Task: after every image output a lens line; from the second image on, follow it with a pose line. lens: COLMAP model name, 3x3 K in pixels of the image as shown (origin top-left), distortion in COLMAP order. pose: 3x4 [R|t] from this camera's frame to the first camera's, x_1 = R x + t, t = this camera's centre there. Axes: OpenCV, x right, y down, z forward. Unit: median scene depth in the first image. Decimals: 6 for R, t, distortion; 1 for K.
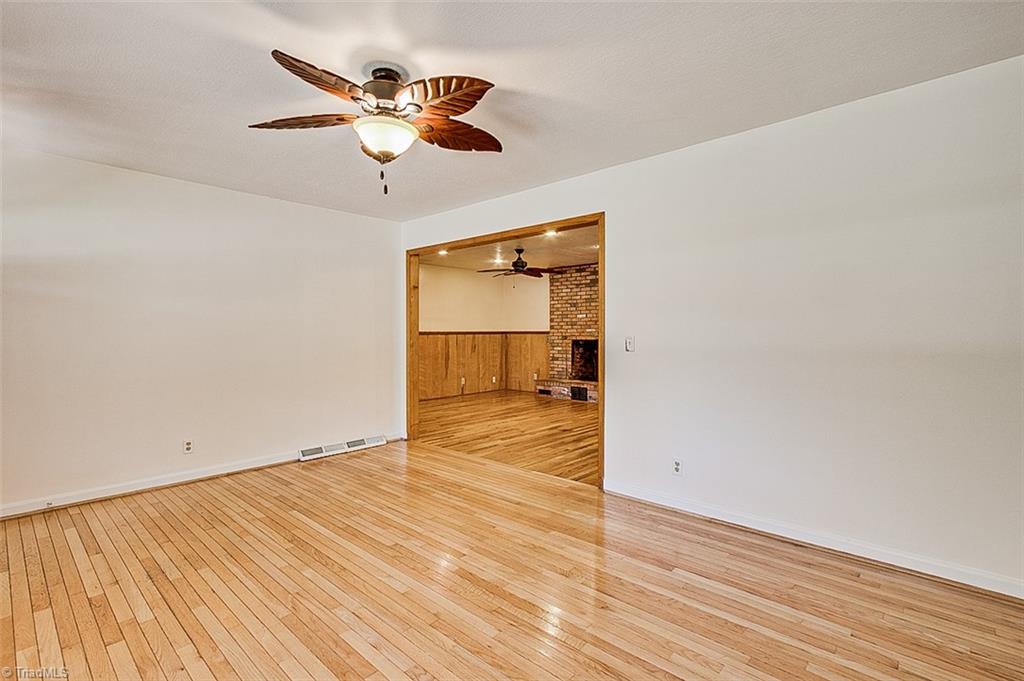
lens RADIAL K [[477.6, 0, 513.0], [0, 477.6, 337.2], [0, 0, 1]] dist [0.003328, 0.000490]
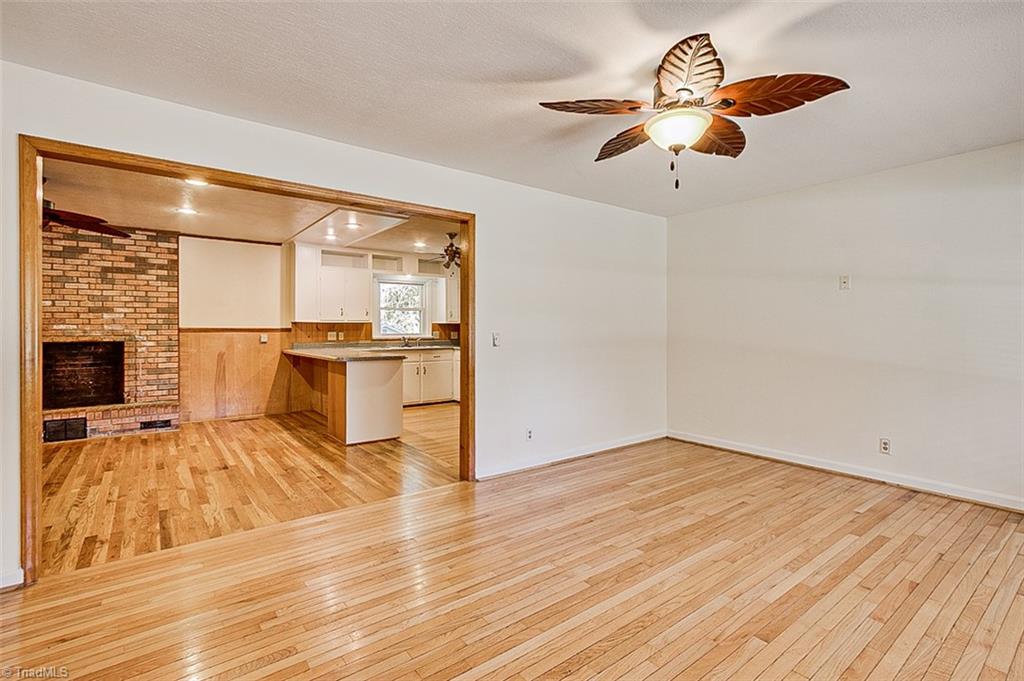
lens RADIAL K [[474.5, 0, 503.8], [0, 474.5, 331.6], [0, 0, 1]] dist [0.010609, 0.000628]
pose [[0.187267, -0.004356, 0.982299, -0.348278], [0.011997, 0.999926, 0.002147, -0.002791], [-0.982236, 0.011382, 0.187305, 0.313582]]
